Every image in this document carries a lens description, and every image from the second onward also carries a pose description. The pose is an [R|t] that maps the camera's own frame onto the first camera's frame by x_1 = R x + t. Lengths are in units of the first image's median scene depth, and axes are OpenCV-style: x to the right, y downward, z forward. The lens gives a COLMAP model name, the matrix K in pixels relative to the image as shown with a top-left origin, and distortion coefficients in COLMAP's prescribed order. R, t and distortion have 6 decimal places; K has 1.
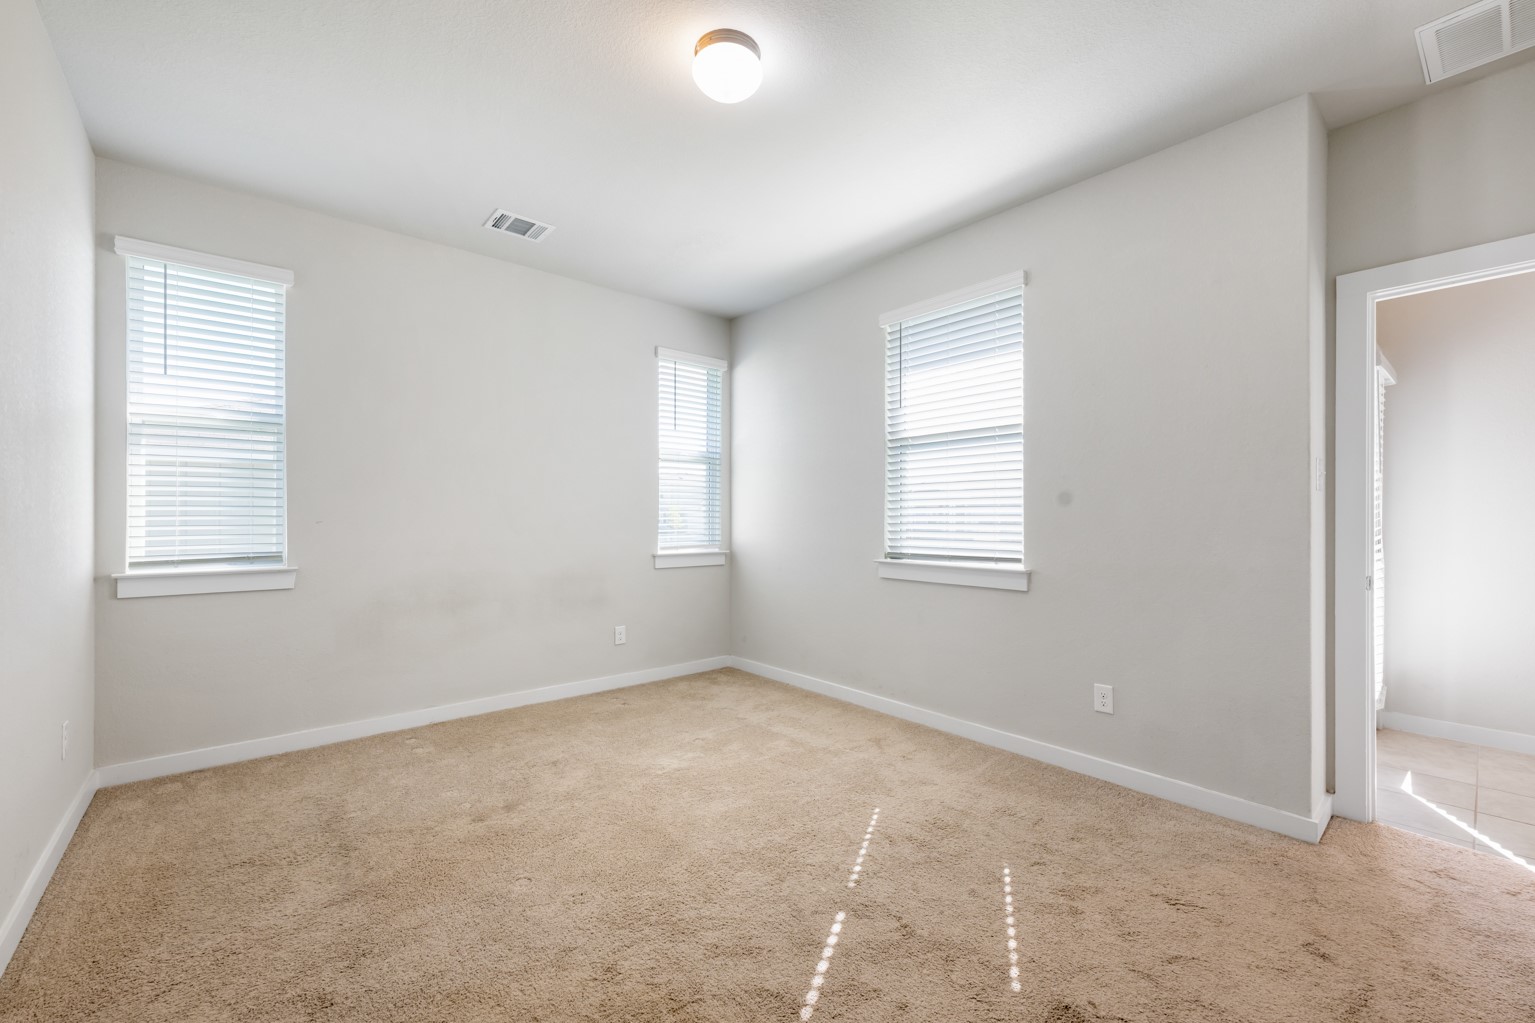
lens RADIAL K [[609.8, 0, 767.5], [0, 609.8, 511.5], [0, 0, 1]] dist [-0.000041, -0.000106]
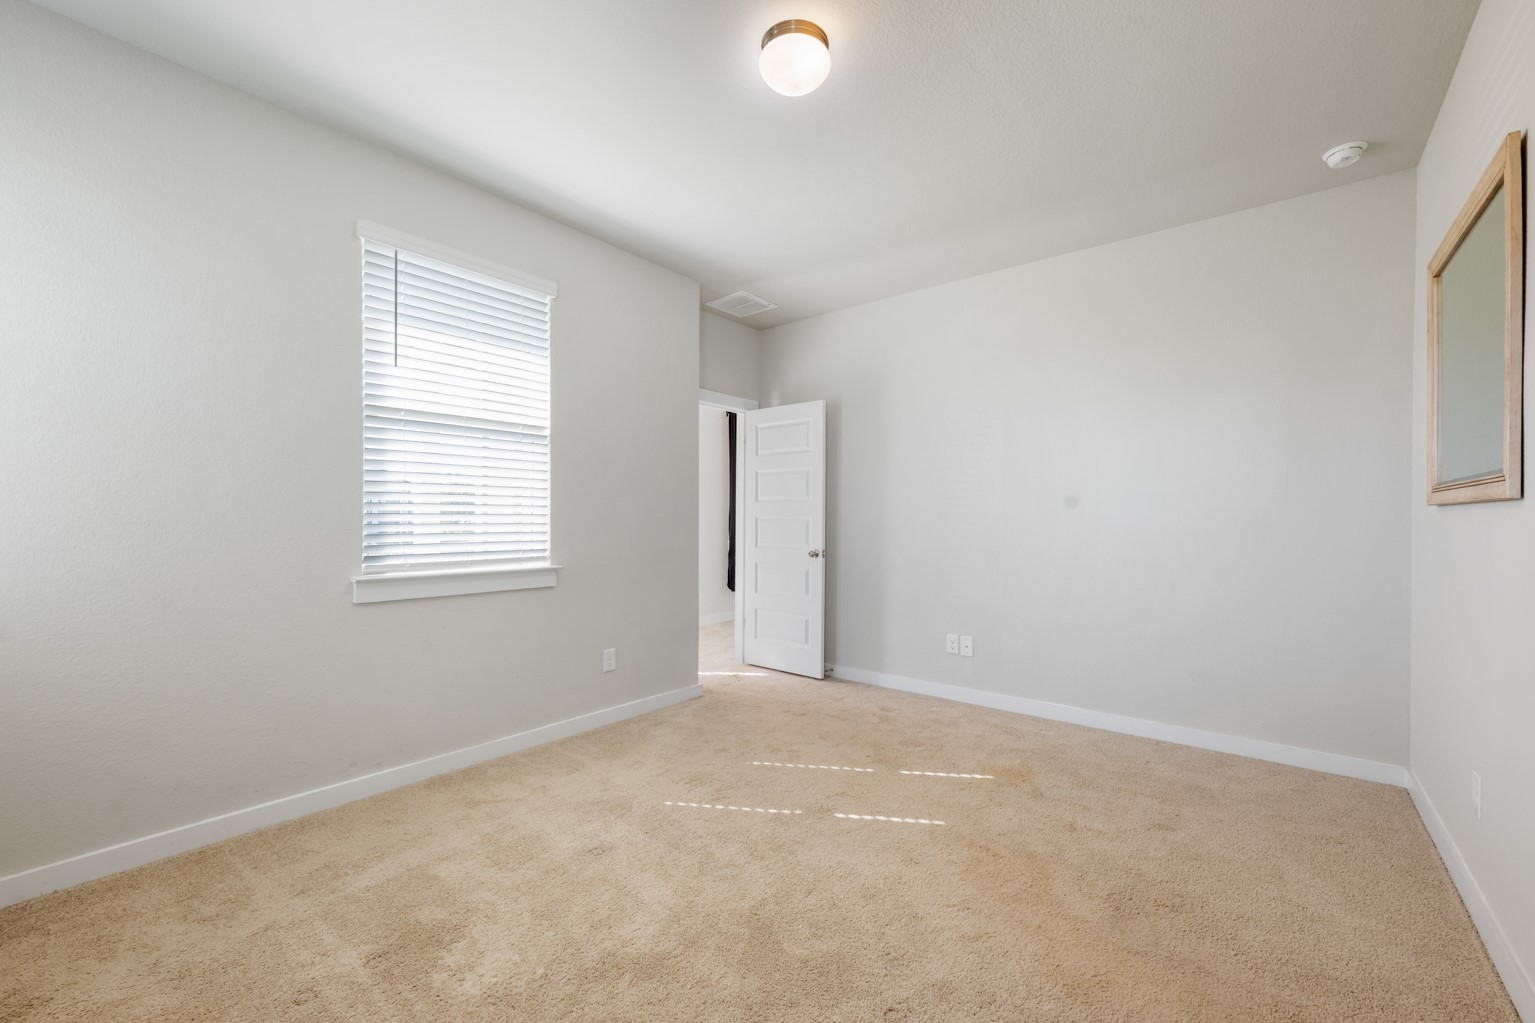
lens RADIAL K [[608.0, 0, 769.5], [0, 608.0, 518.1], [0, 0, 1]] dist [-0.002881, -0.000271]
pose [[-0.159834, -0.000603, 0.987144, -0.689405], [-0.013141, 0.999913, -0.001517, 0.008712], [-0.987056, -0.013214, -0.159828, 0.807906]]
